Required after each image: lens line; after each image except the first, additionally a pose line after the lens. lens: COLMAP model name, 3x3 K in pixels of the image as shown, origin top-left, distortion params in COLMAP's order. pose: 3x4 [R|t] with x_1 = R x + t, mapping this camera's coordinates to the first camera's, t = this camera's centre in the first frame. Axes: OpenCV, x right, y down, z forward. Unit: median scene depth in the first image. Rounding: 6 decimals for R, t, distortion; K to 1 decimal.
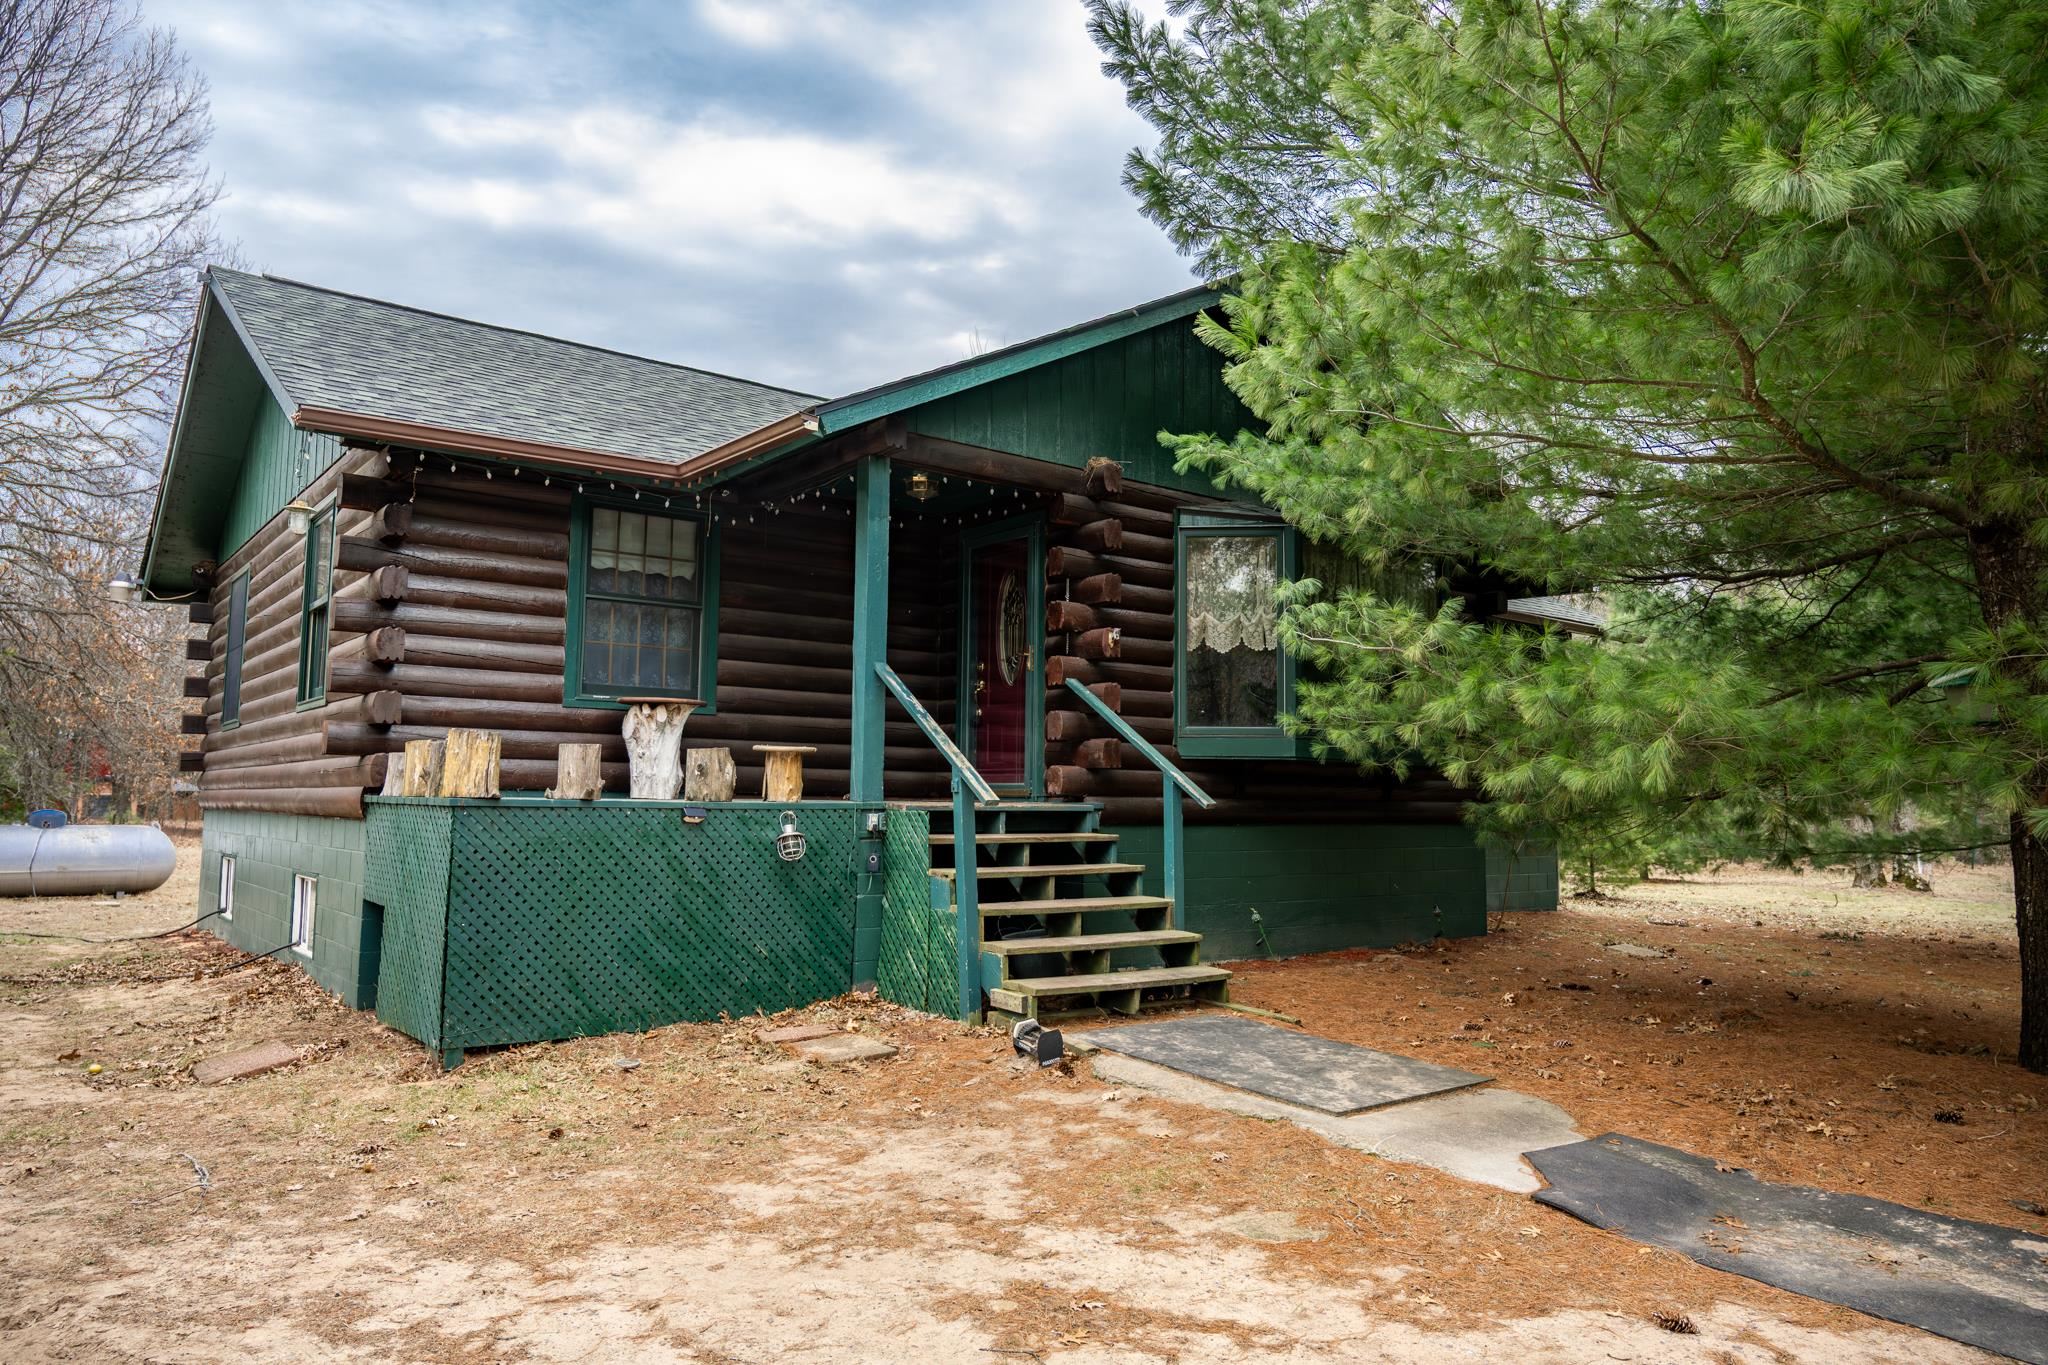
lens RADIAL K [[1368.4, 0, 1024.0], [0, 1368.4, 682.5], [0, 0, 1]] dist [-0.005401, -0.000526]
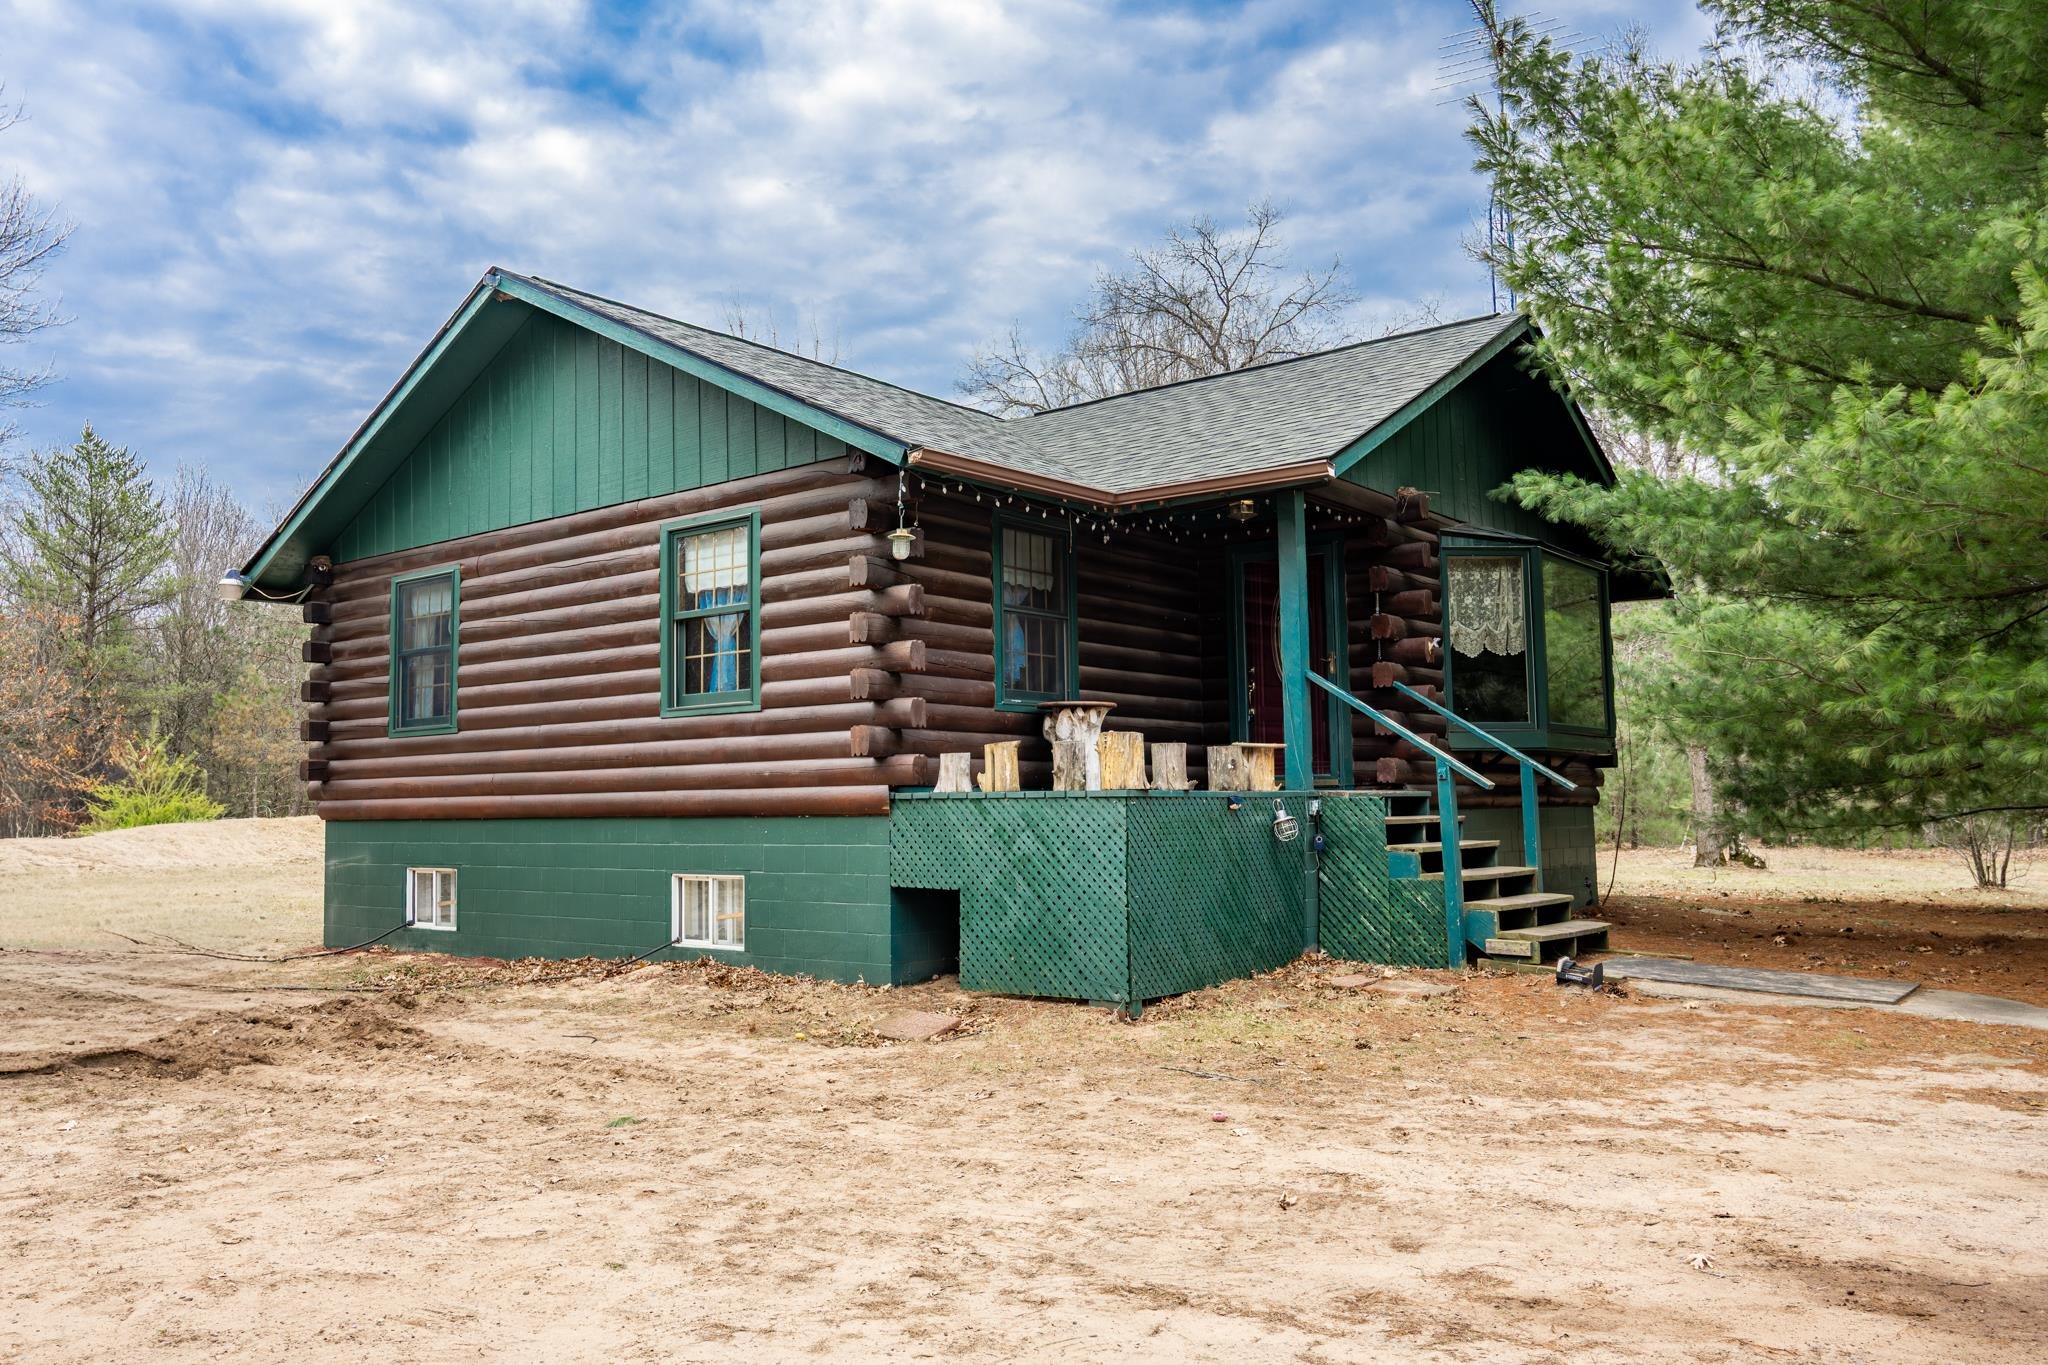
lens RADIAL K [[1585.2, 0, 872.8], [0, 1585.2, 687.6], [0, 0, 1]] dist [-0.001077, 0.000228]
pose [[0.981447, -0.006048, 0.191637, -0.748445], [0.004076, 0.999935, 0.010682, -0.015918], [-0.191689, -0.009702, 0.981408, -0.251600]]
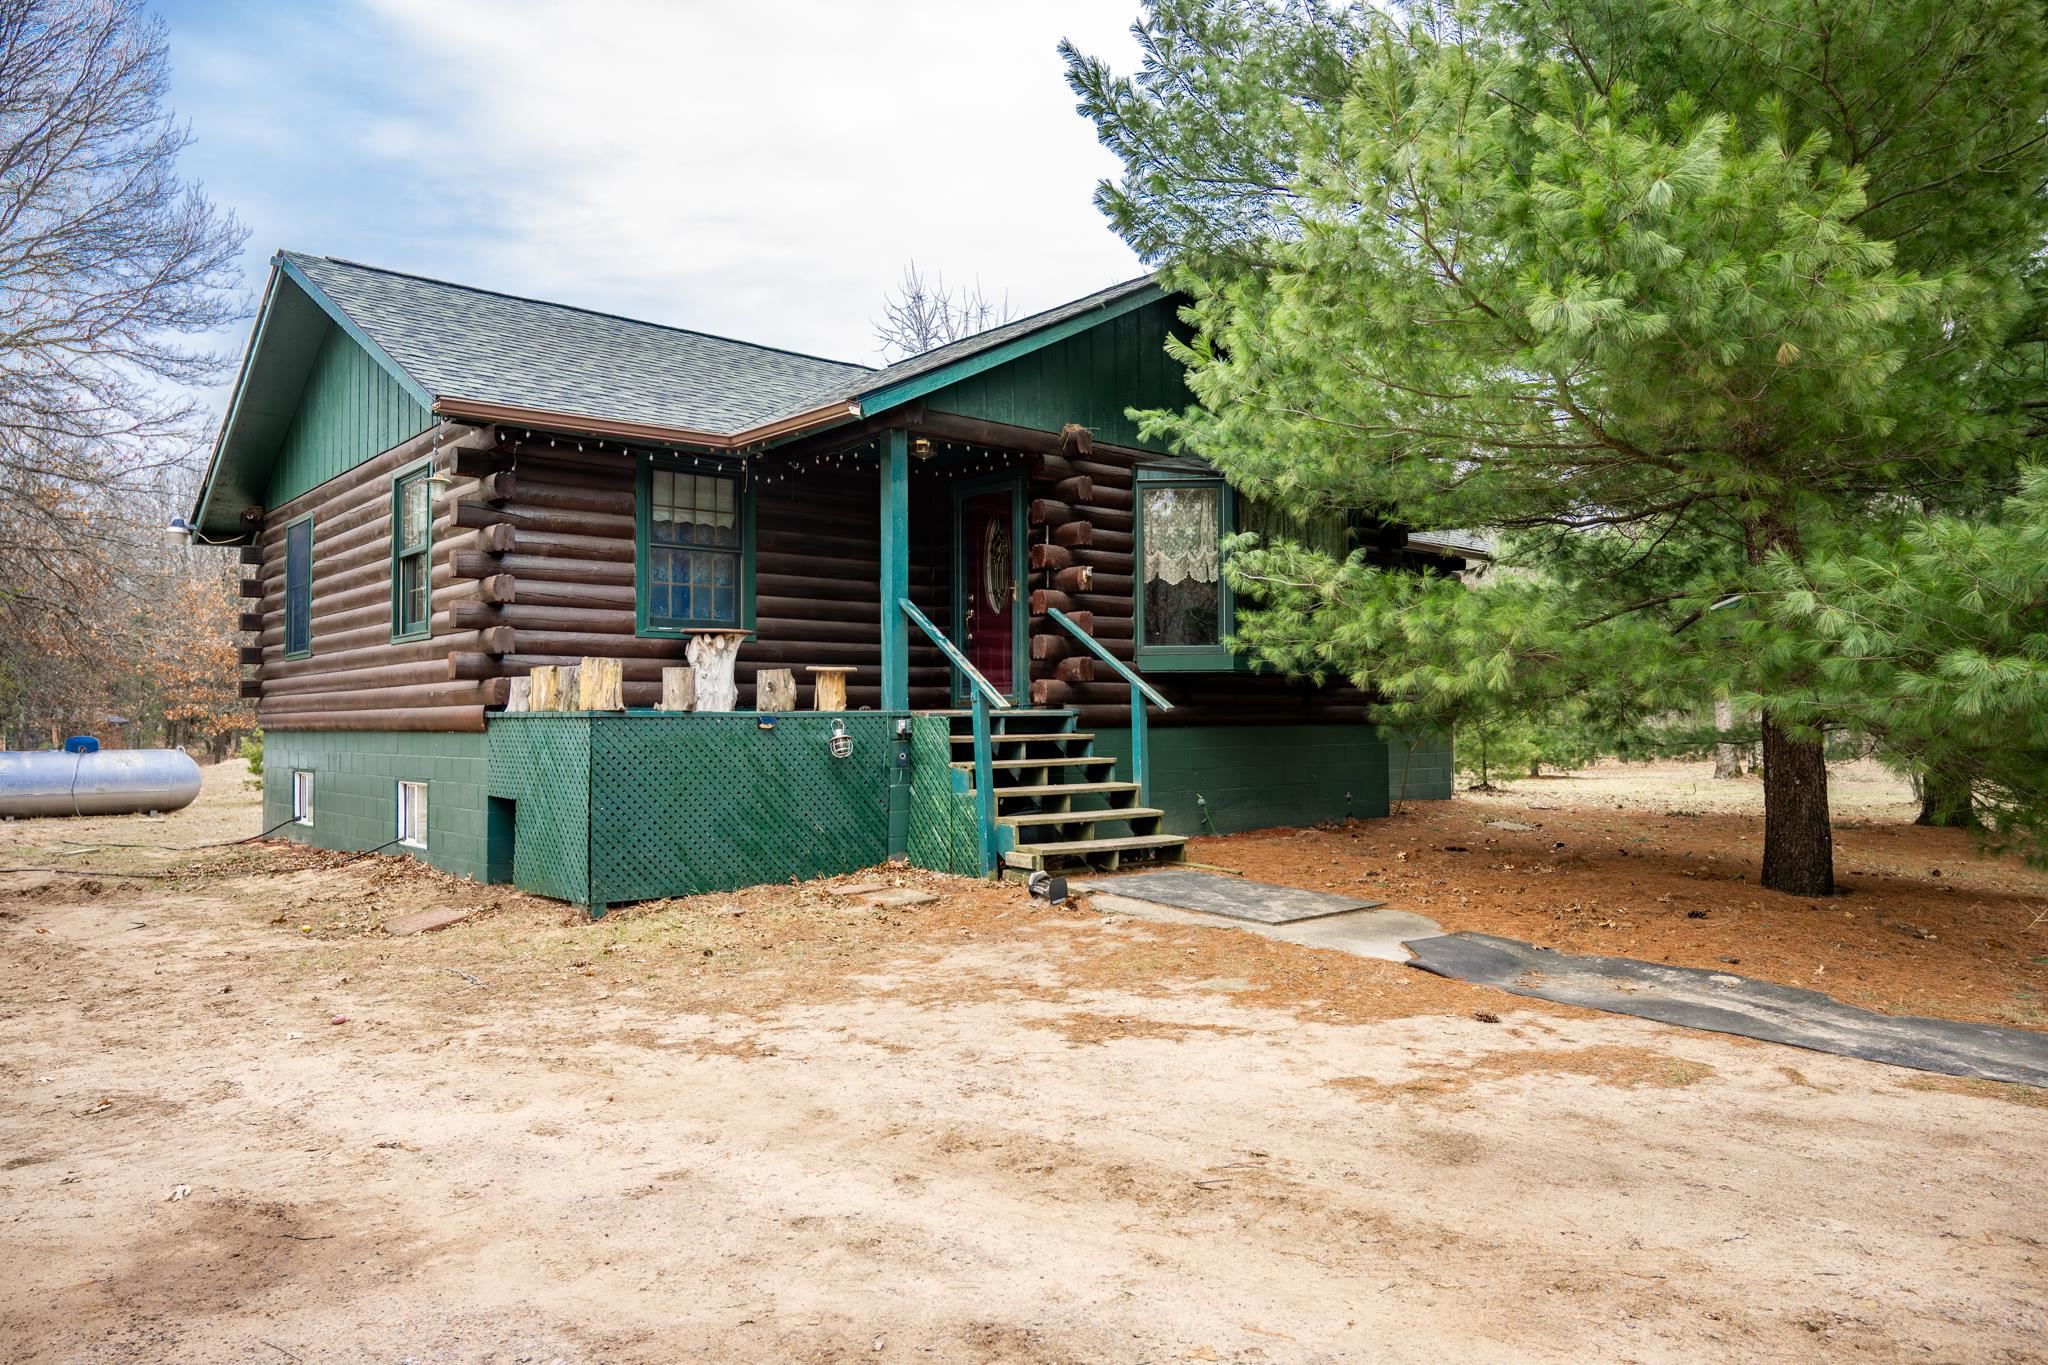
lens RADIAL K [[1368.4, 0, 1024.0], [0, 1368.4, 682.5], [0, 0, 1]] dist [-0.005401, -0.000526]
pose [[0.998284, -0.015098, 0.056578, -0.070082], [0.011644, 0.998076, 0.060892, -0.013146], [-0.057388, -0.060129, 0.996540, -0.252685]]
